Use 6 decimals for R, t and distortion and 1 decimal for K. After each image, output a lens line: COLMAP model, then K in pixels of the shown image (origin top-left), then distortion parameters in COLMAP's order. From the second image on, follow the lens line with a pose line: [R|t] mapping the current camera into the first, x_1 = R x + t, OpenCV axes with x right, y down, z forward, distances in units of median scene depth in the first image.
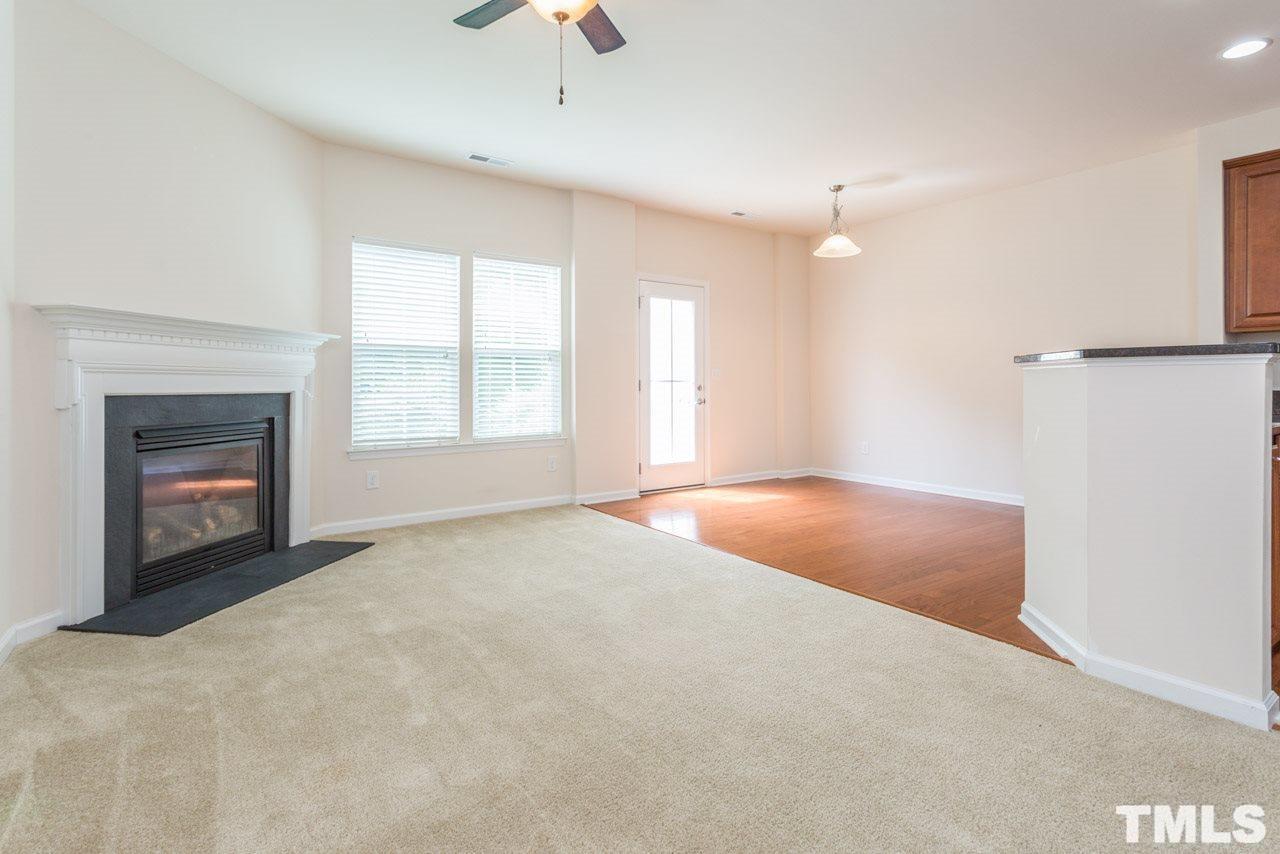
lens RADIAL K [[636.3, 0, 616.3], [0, 636.3, 403.2], [0, 0, 1]] dist [0.013400, 0.000640]
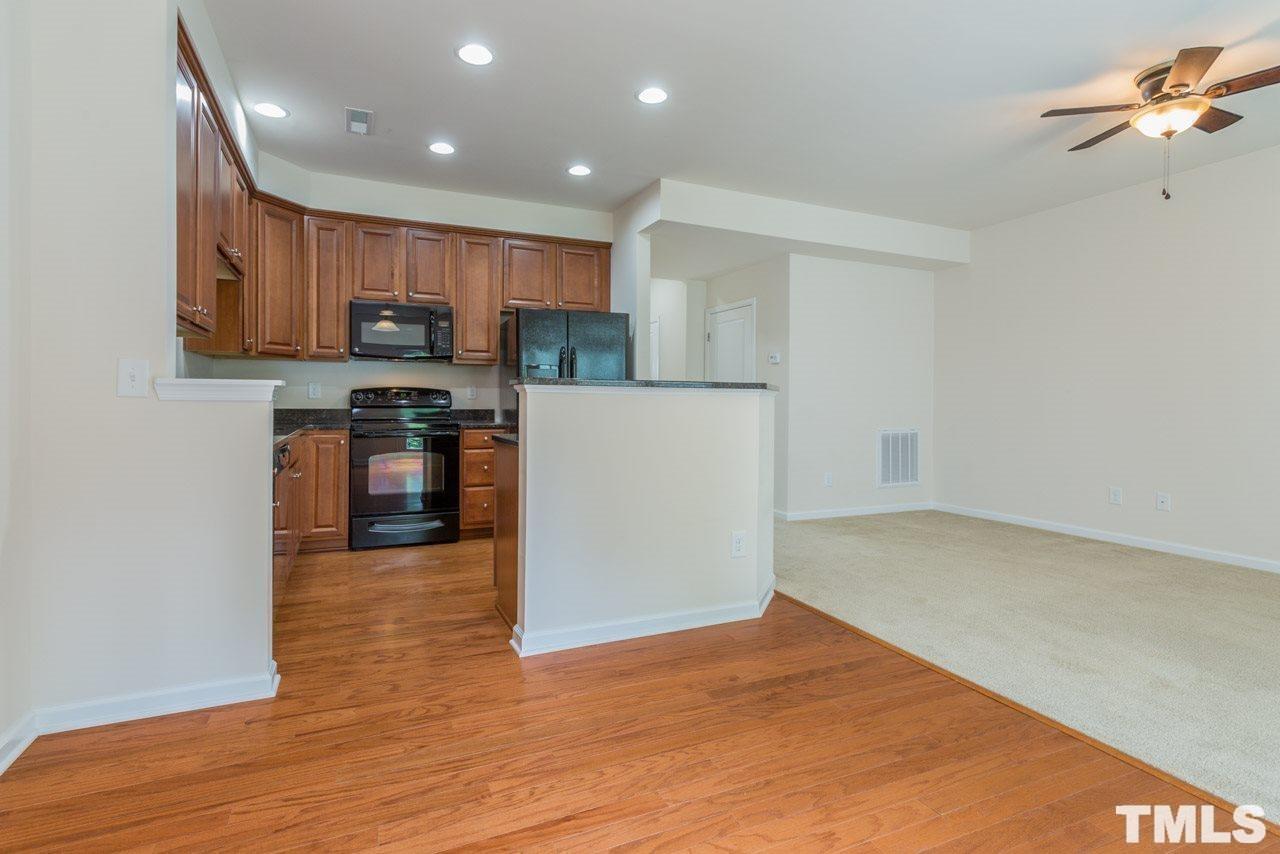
lens RADIAL K [[636.3, 0, 616.3], [0, 636.3, 403.2], [0, 0, 1]] dist [0.013400, 0.000640]
pose [[-0.972074, -0.003632, 0.234648, 0.407741], [0.003186, 0.999584, 0.028671, -0.046237], [-0.234654, 0.028618, -0.971658, 1.433115]]
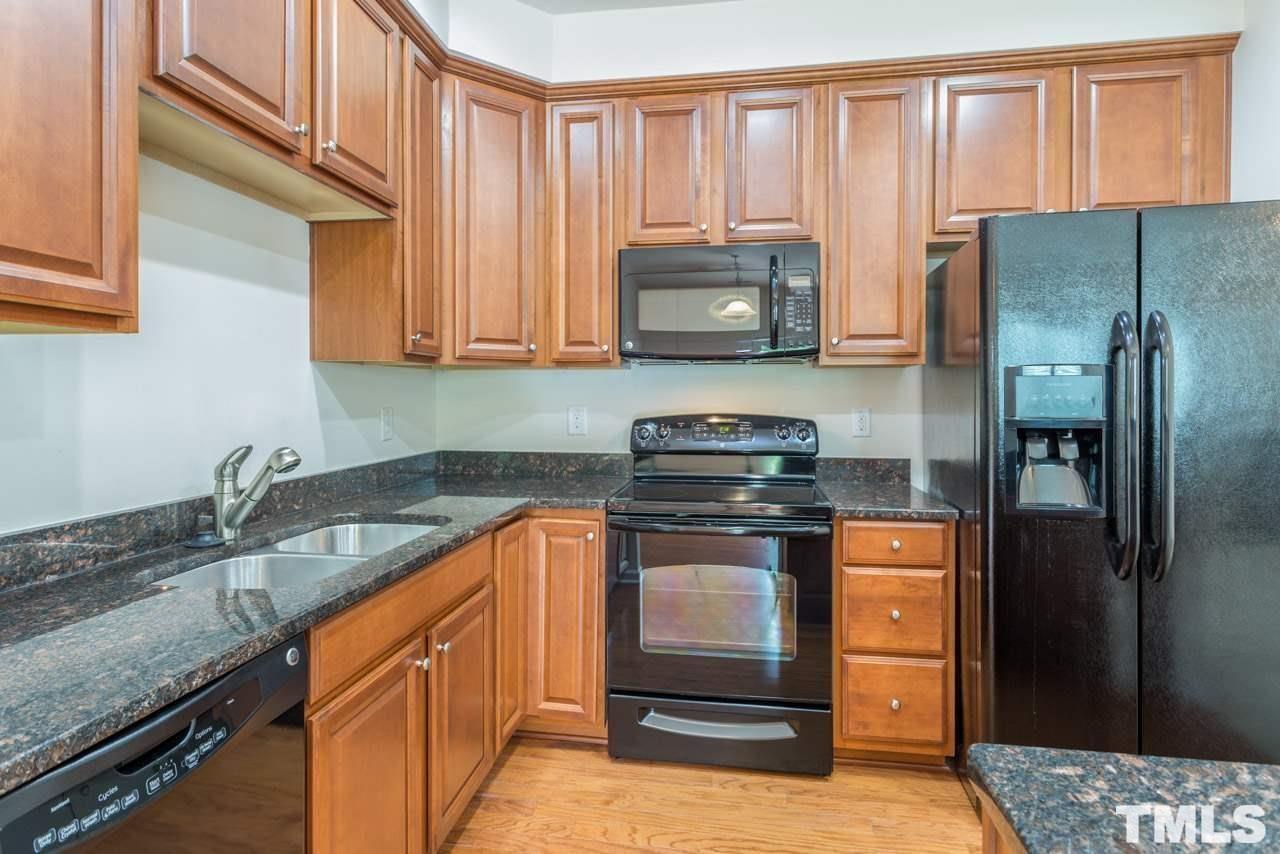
lens RADIAL K [[639.9, 0, 644.9], [0, 639.9, 407.2], [0, 0, 1]] dist [-0.000057, 0.001054]
pose [[-0.711674, -0.012828, 0.702393, 0.701505], [0.022998, 0.998872, 0.041544, -0.077670], [-0.702133, 0.045719, -0.710576, 0.848009]]
